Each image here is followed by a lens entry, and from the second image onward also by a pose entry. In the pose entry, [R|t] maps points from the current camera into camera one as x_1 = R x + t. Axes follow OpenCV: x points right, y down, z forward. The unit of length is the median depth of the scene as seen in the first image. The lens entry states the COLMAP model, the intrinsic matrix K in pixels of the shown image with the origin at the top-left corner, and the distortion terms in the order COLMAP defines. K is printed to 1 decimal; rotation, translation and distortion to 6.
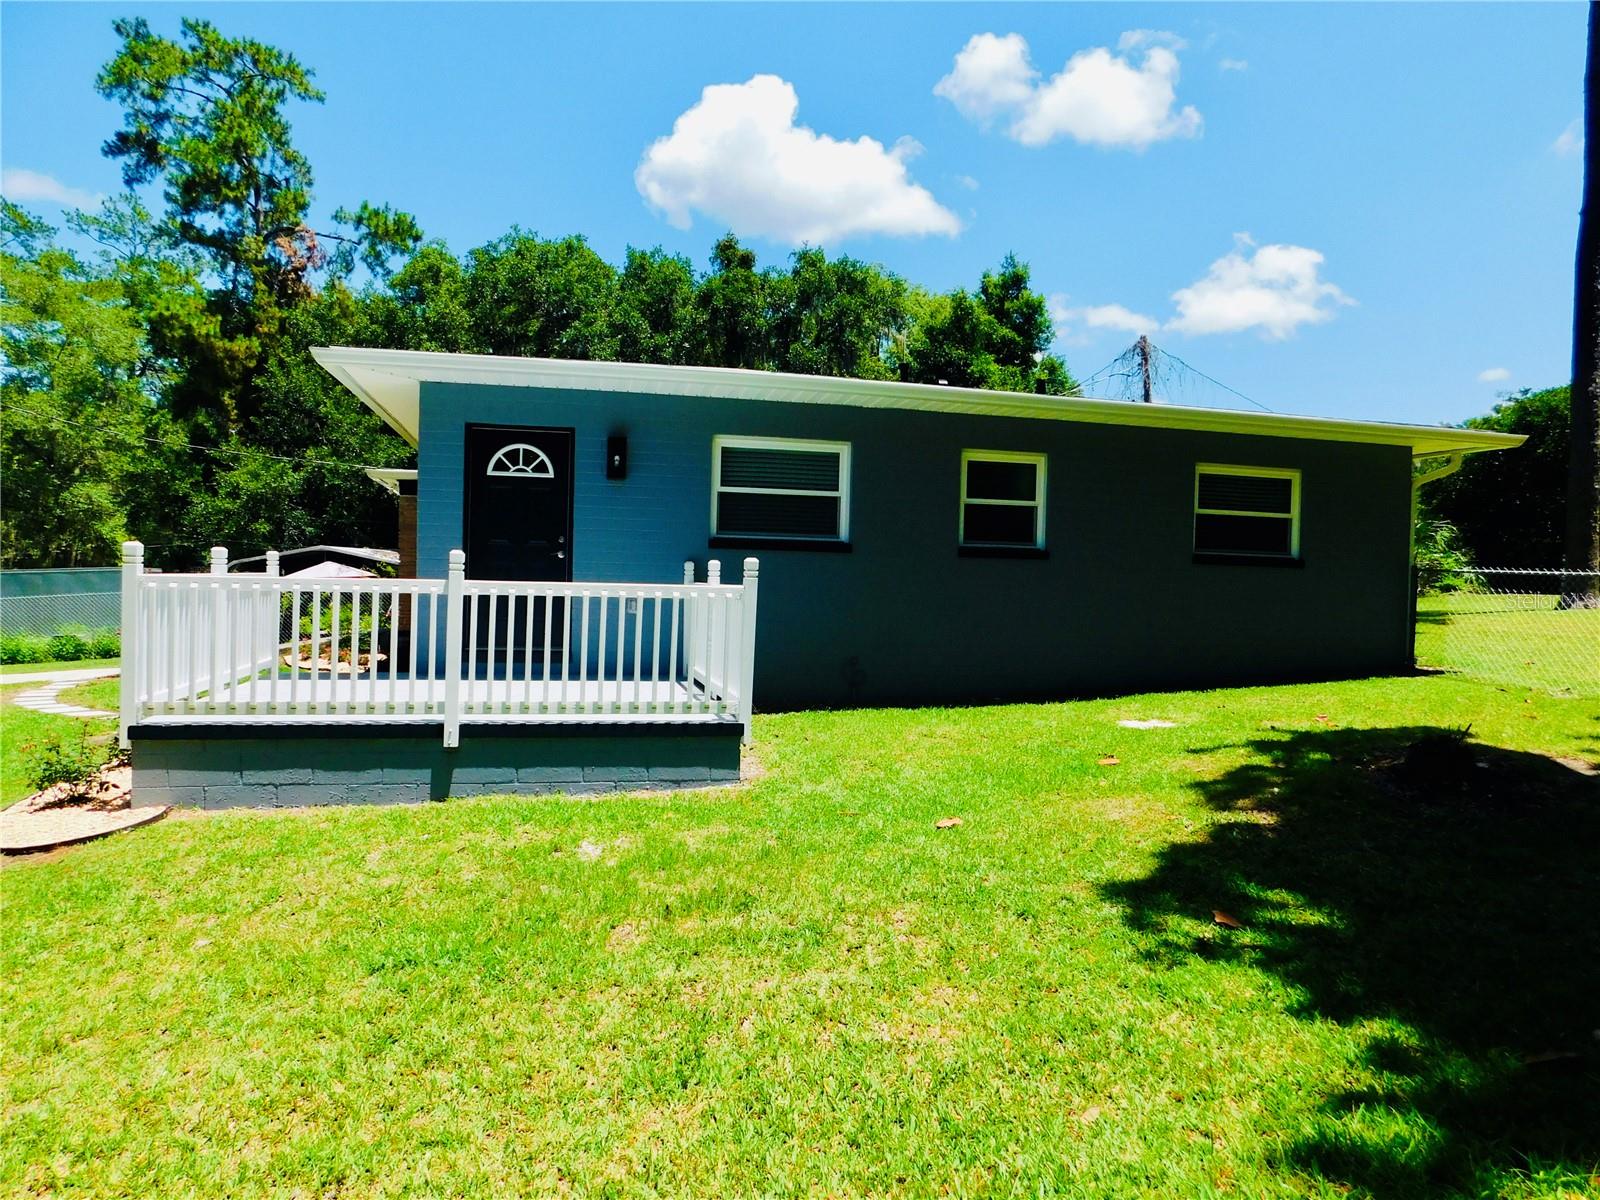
lens RADIAL K [[1058.1, 0, 800.7], [0, 1058.1, 604.9], [0, 0, 1]] dist [-0.078712, 0.066081]
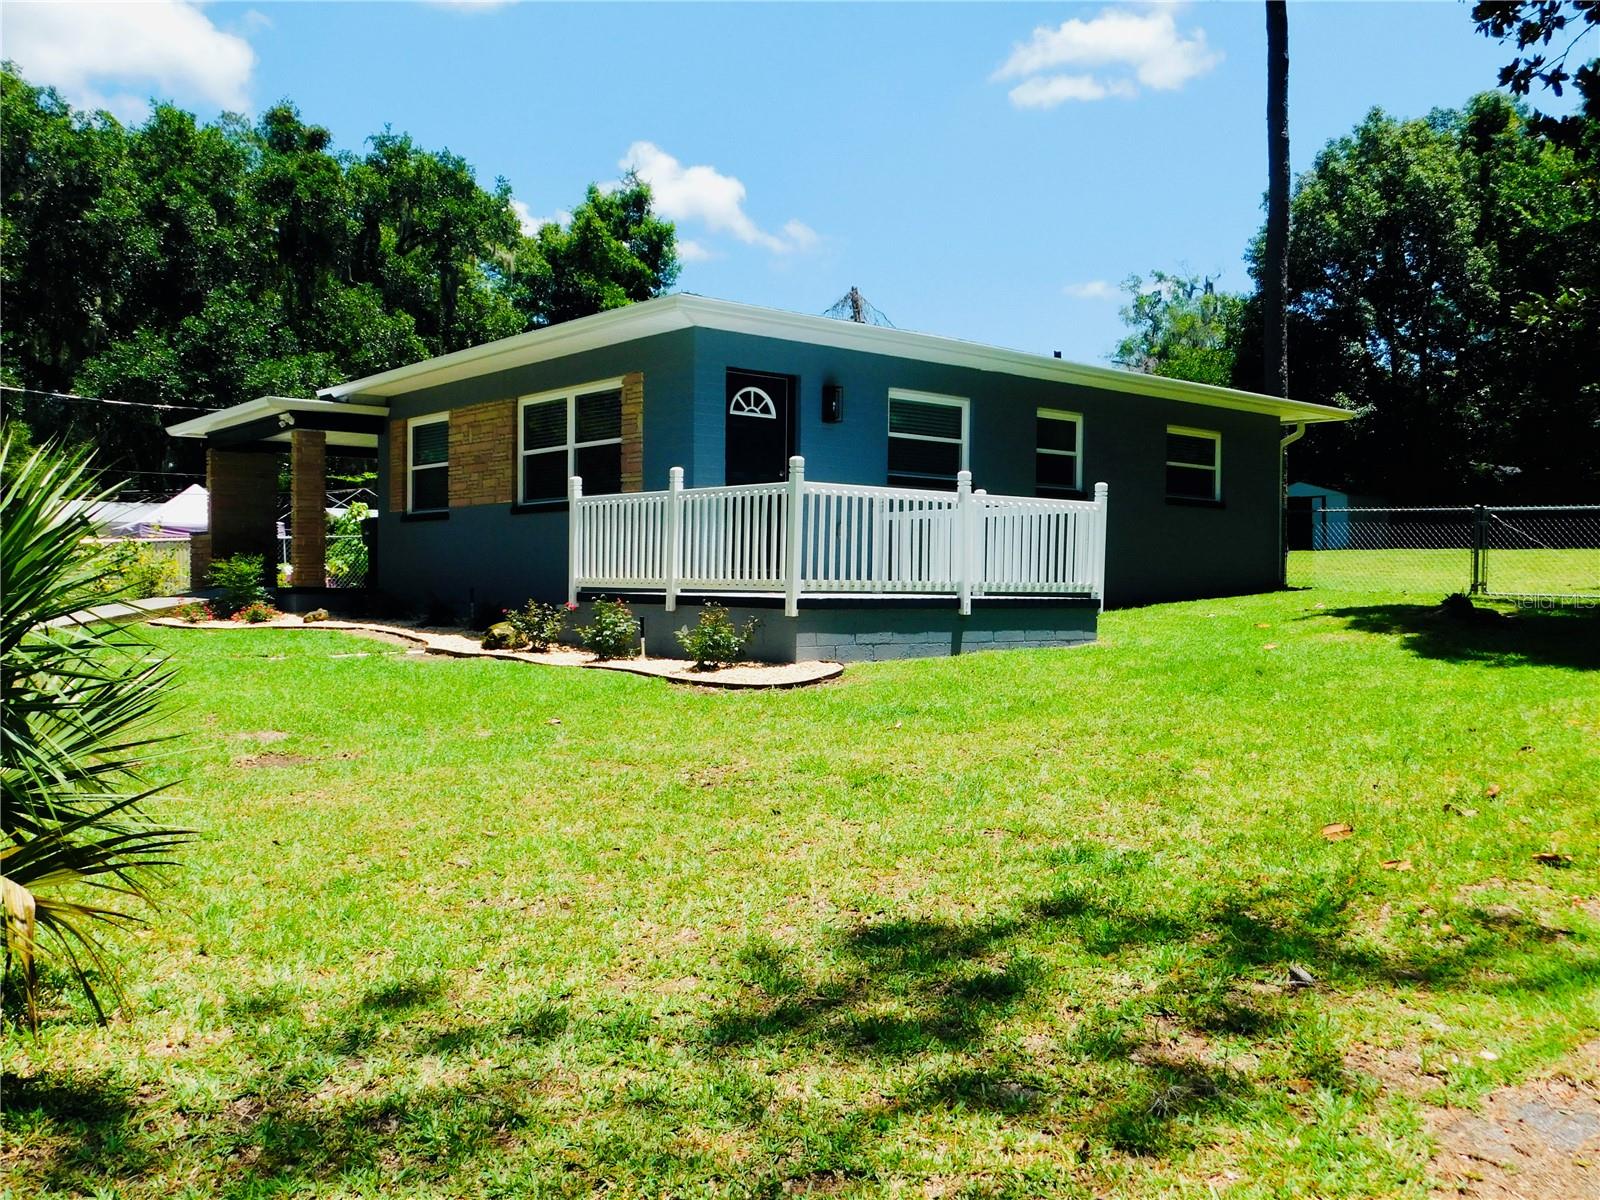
lens RADIAL K [[1404.9, 0, 804.3], [0, 1404.9, 601.2], [0, 0, 1]] dist [-0.000610, -0.014066]
pose [[0.890628, -0.022574, 0.454173, -0.853545], [0.023496, 0.999717, 0.003616, 0.066995], [-0.454126, 0.007450, 0.890906, -0.339955]]
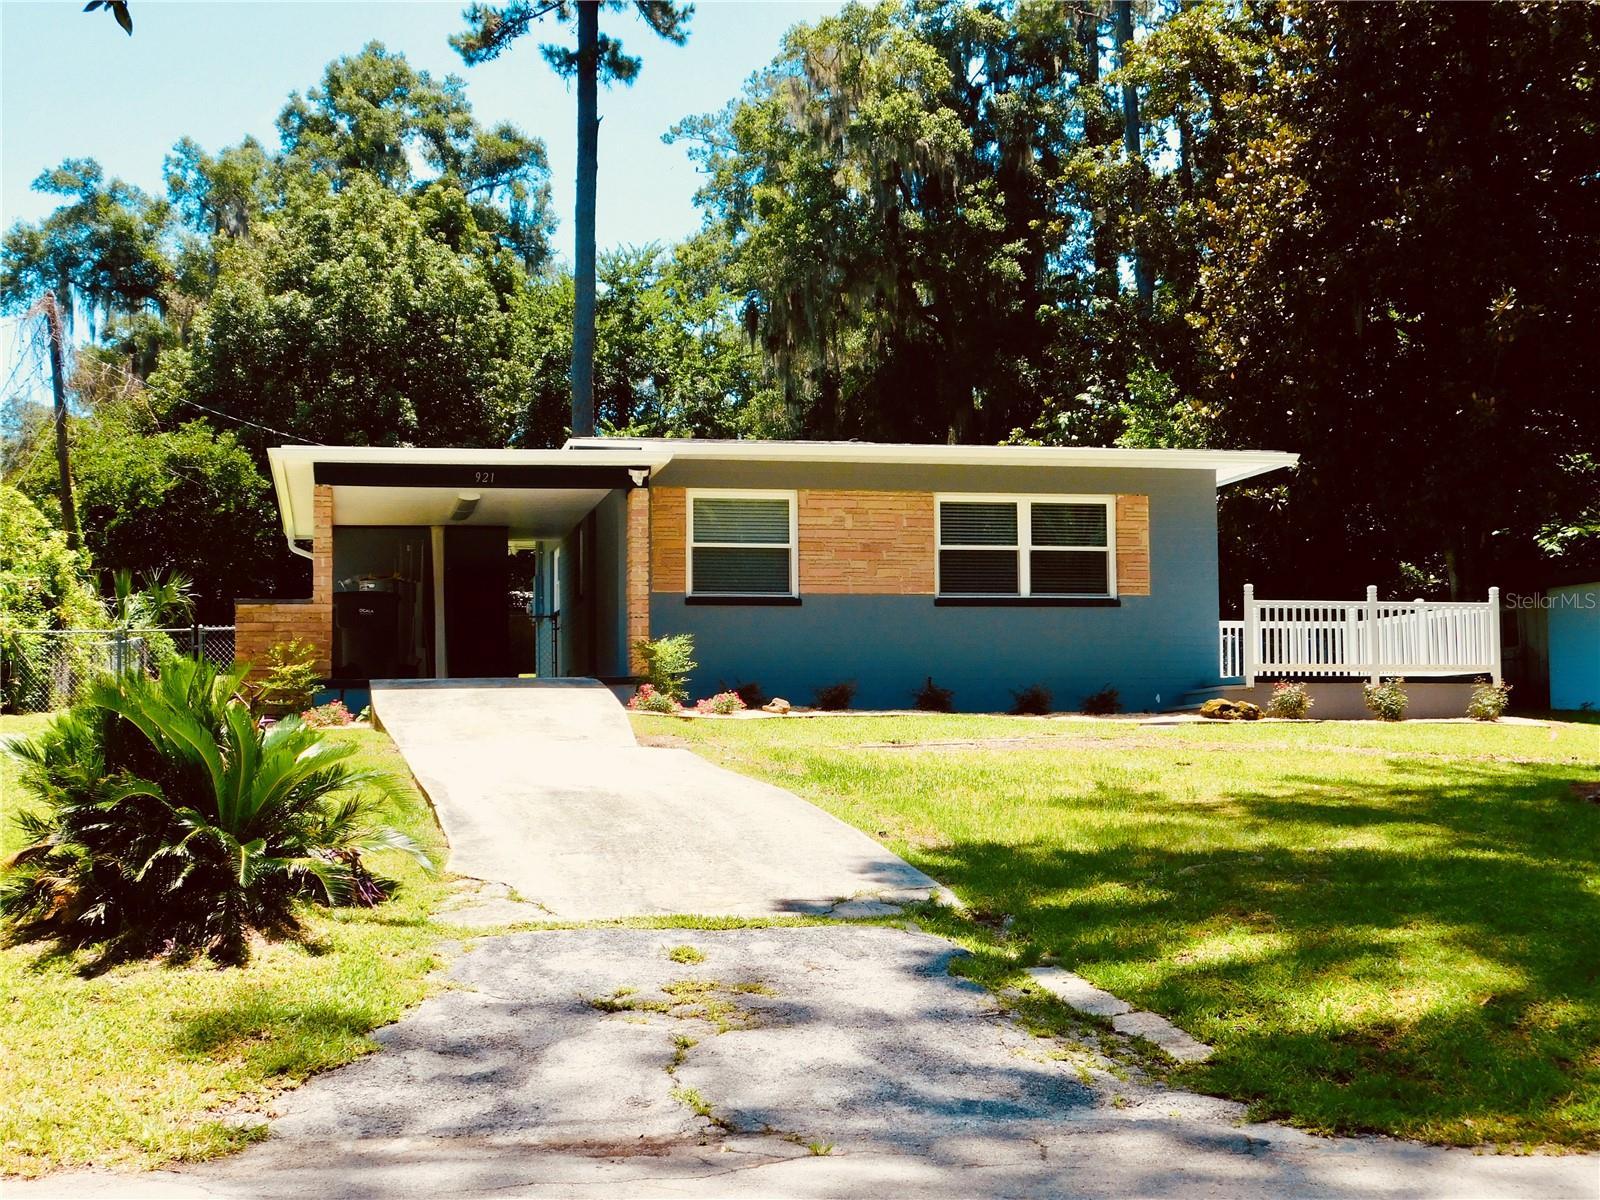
lens RADIAL K [[2126.7, 0, 800.0], [0, 2126.7, 600.0], [0, 0, 1]] dist [0.014287, 0.022700]
pose [[0.020824, 0.049465, 0.998559, -2.913070], [0.031904, 0.998234, -0.050115, 0.077938], [-0.999274, 0.032901, 0.019209, 1.365289]]
